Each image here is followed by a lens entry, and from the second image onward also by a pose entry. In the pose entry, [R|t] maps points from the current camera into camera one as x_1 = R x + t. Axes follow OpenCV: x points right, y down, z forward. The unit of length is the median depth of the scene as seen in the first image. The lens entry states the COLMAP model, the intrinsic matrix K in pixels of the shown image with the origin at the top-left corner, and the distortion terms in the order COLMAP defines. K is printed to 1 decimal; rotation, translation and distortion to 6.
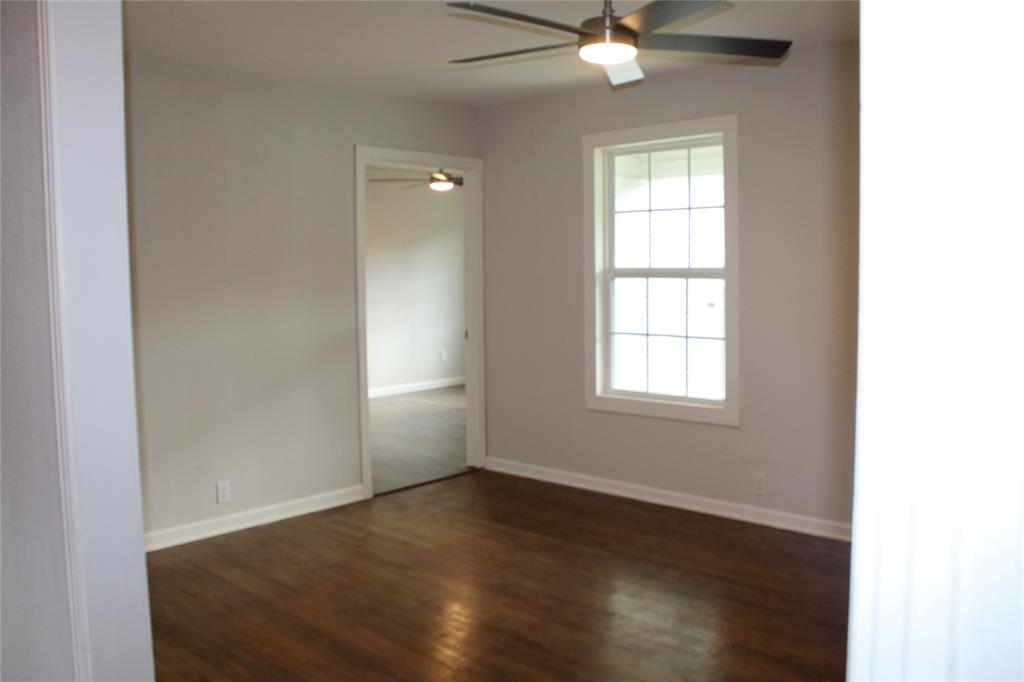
lens RADIAL K [[902.9, 0, 478.2], [0, 902.9, 339.6], [0, 0, 1]] dist [-0.124108, 0.176675]
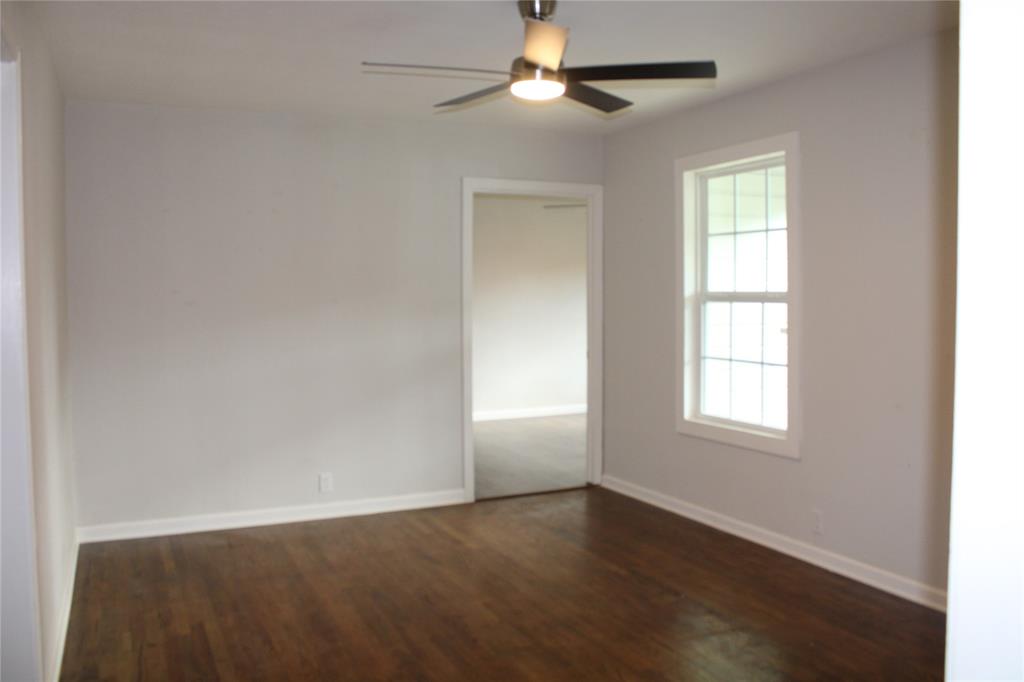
lens RADIAL K [[902.9, 0, 478.2], [0, 902.9, 339.6], [0, 0, 1]] dist [-0.124108, 0.176675]
pose [[0.926754, 0.027482, -0.374662, 0.298964], [-0.036030, 0.999225, -0.015829, -0.002242], [0.373937, 0.028169, 0.927026, -0.006068]]
